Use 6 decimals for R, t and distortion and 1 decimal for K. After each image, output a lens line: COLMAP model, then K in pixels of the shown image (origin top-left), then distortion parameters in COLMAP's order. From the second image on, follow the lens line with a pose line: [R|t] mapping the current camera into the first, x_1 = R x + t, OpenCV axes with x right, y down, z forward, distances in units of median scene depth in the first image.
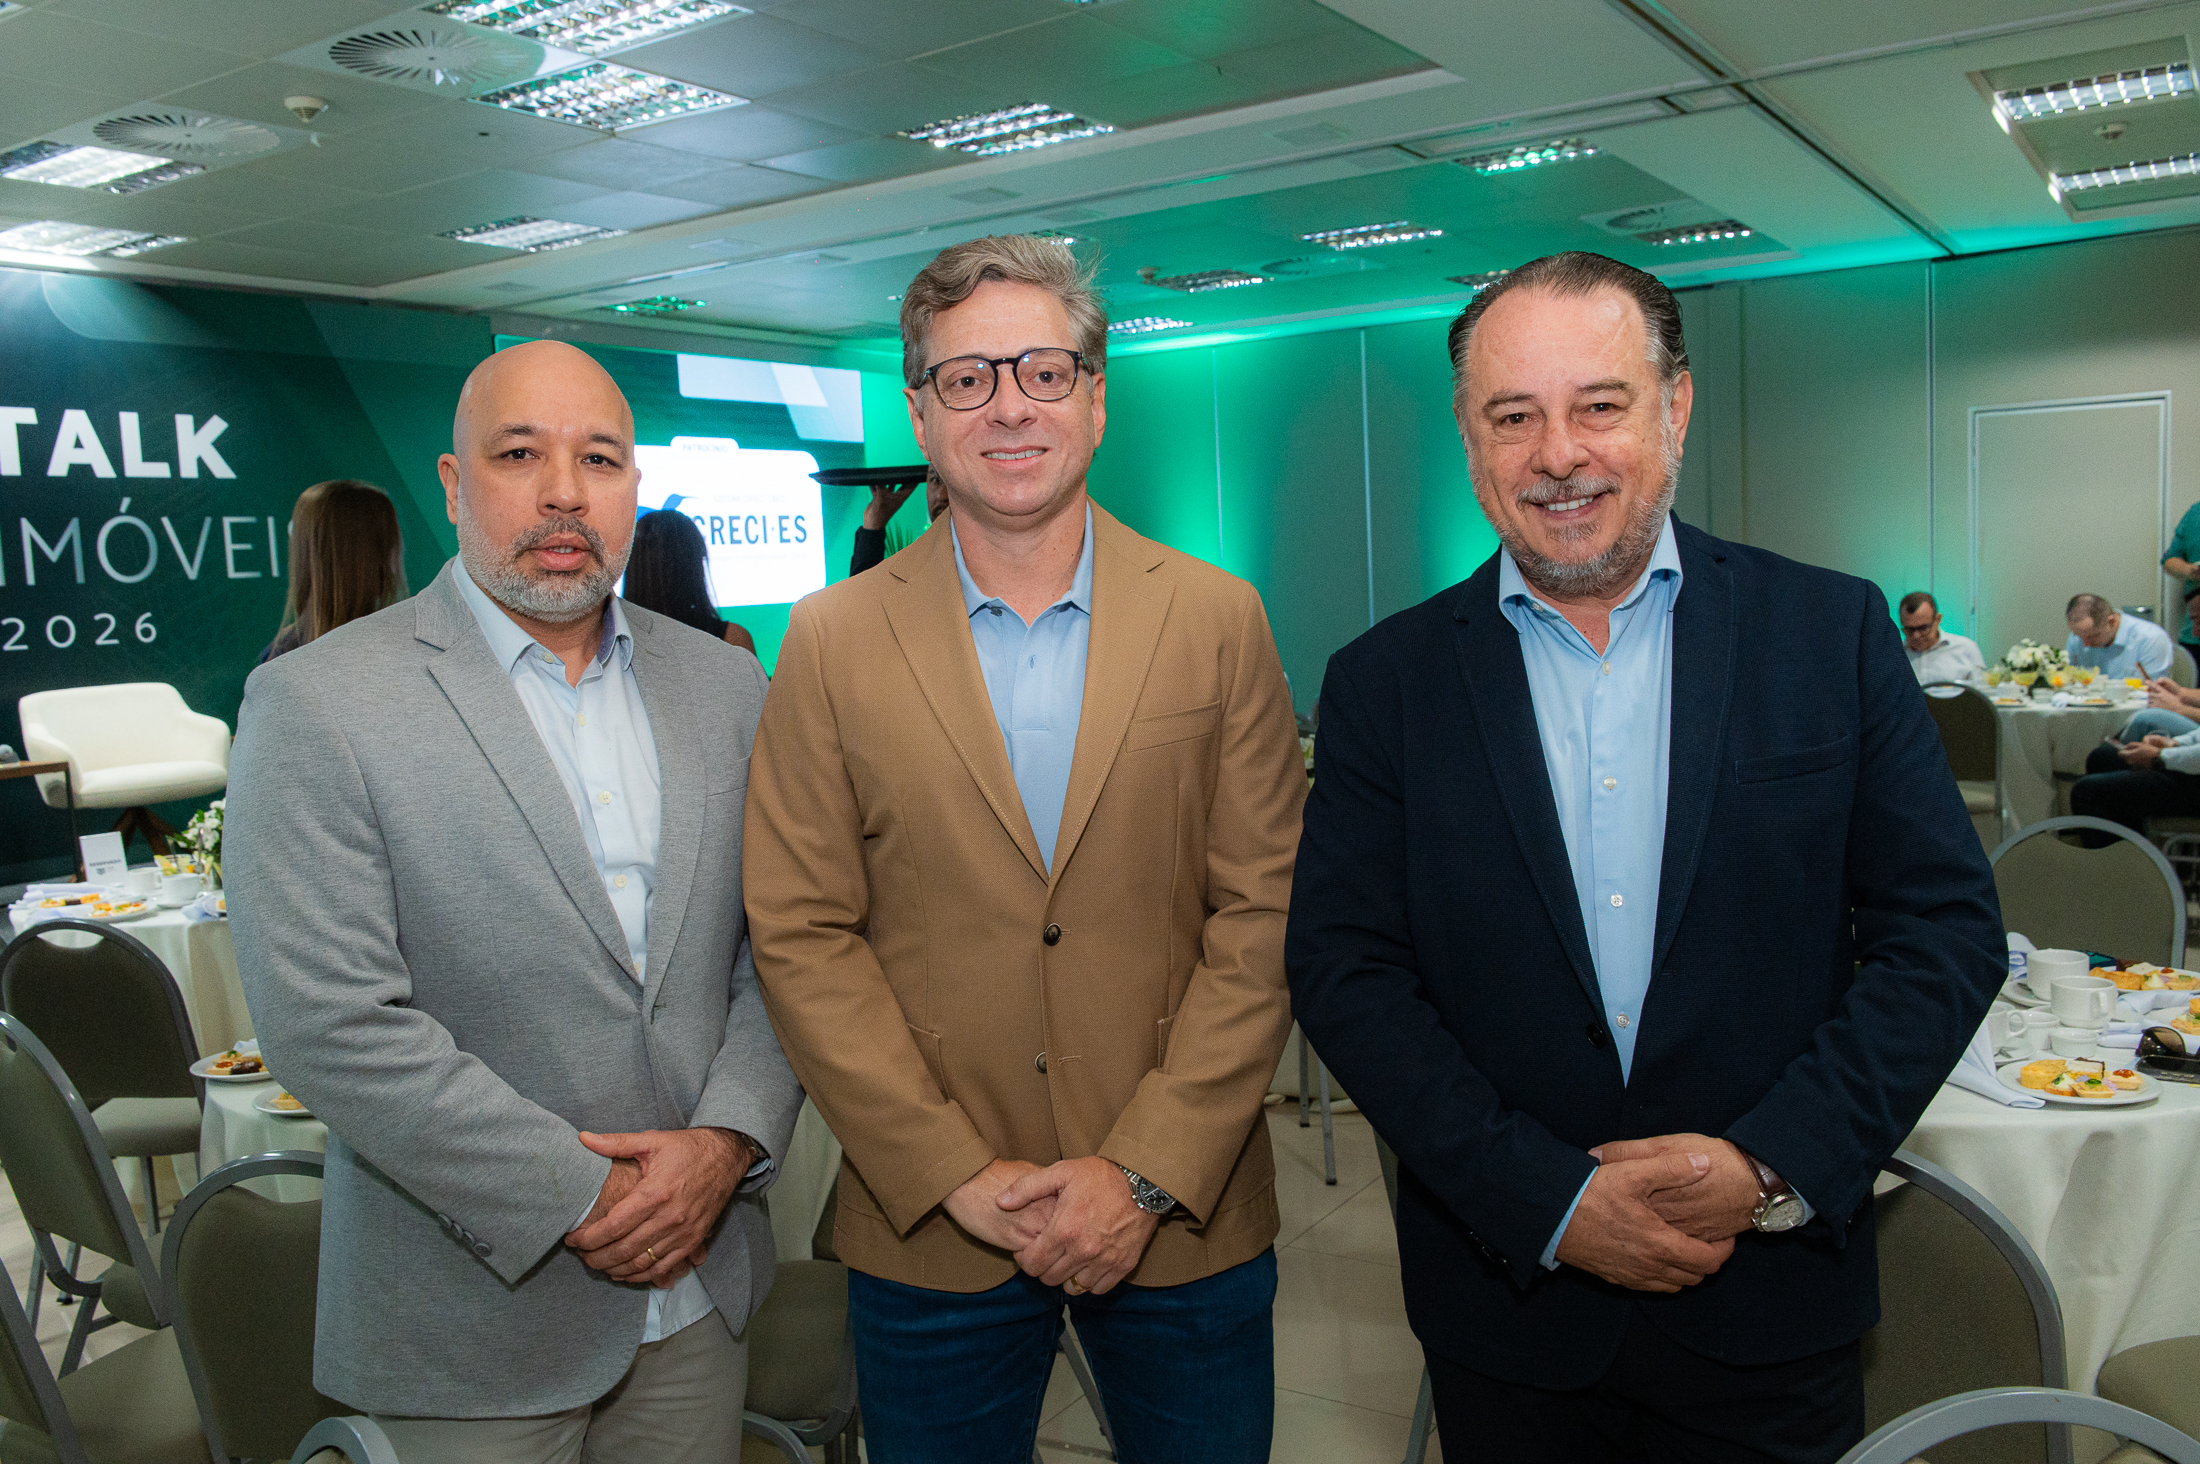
lens RADIAL K [[1781.5, 0, 1100.0], [0, 1781.5, 732.0], [0, 0, 1]] dist [-0.026057, 0.007319]
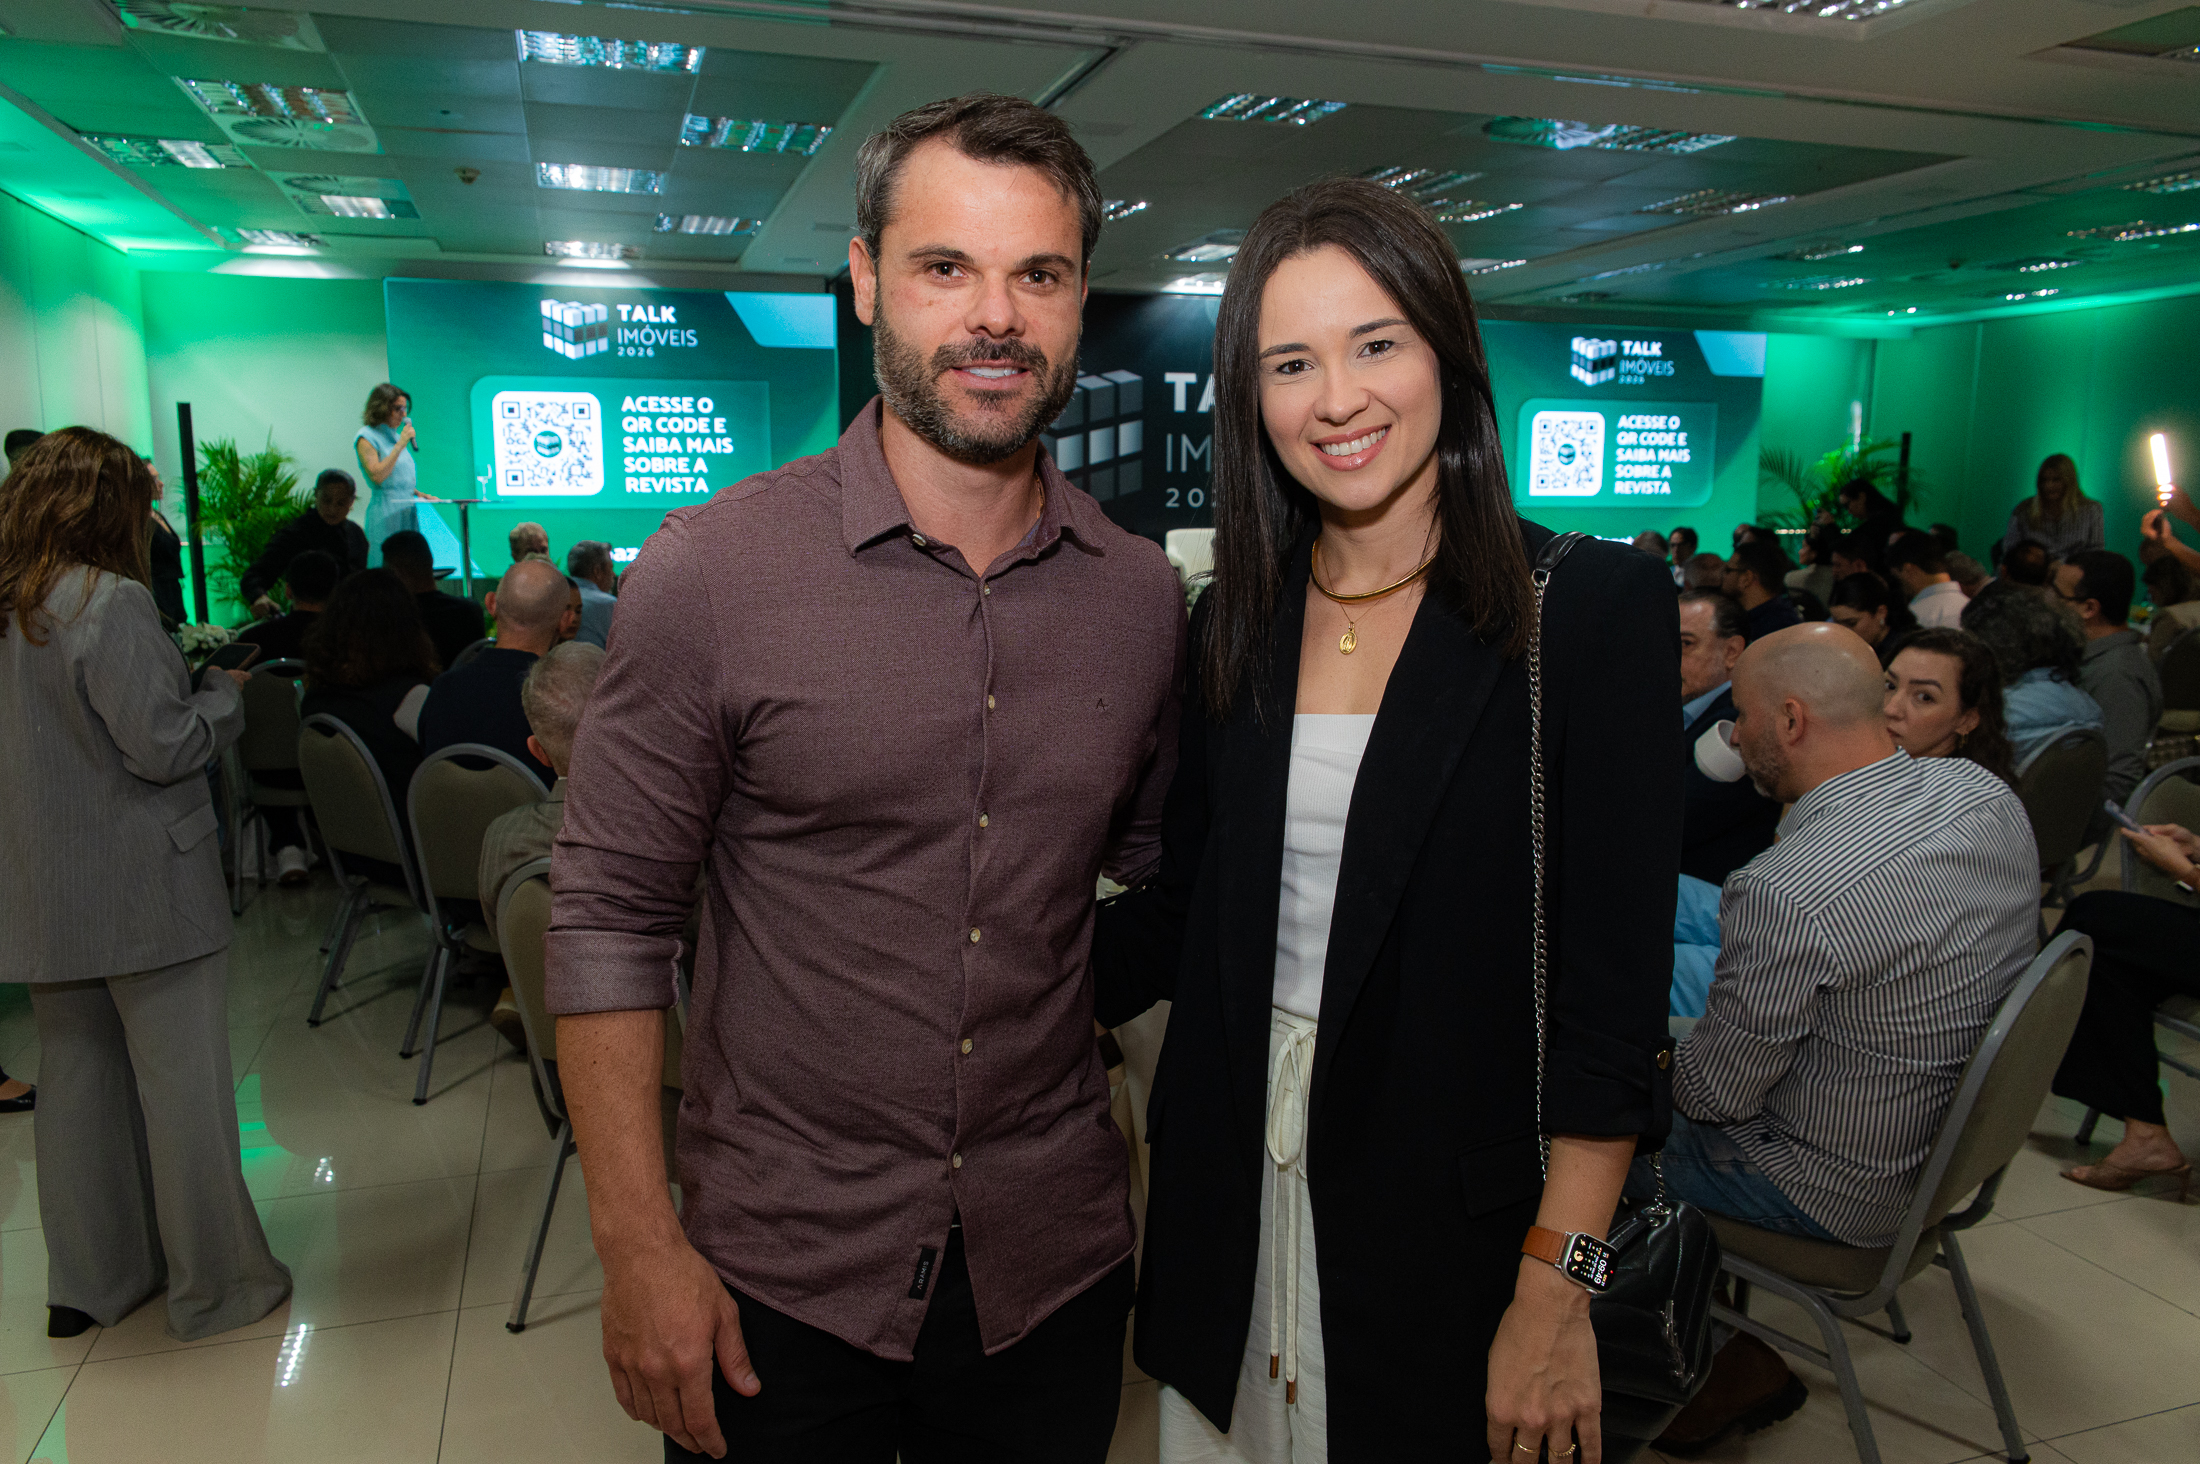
lens RADIAL K [[1568.2, 0, 1089.5], [0, 1568.2, 721.9], [0, 0, 1]] dist [-0.005560, 0.000617]
pose [[0.775766, 0.141167, -0.615028, 0.344973], [-0.099734, 0.989834, 0.101397, 0.018534], [0.623090, -0.017321, 0.781958, -0.328081]]
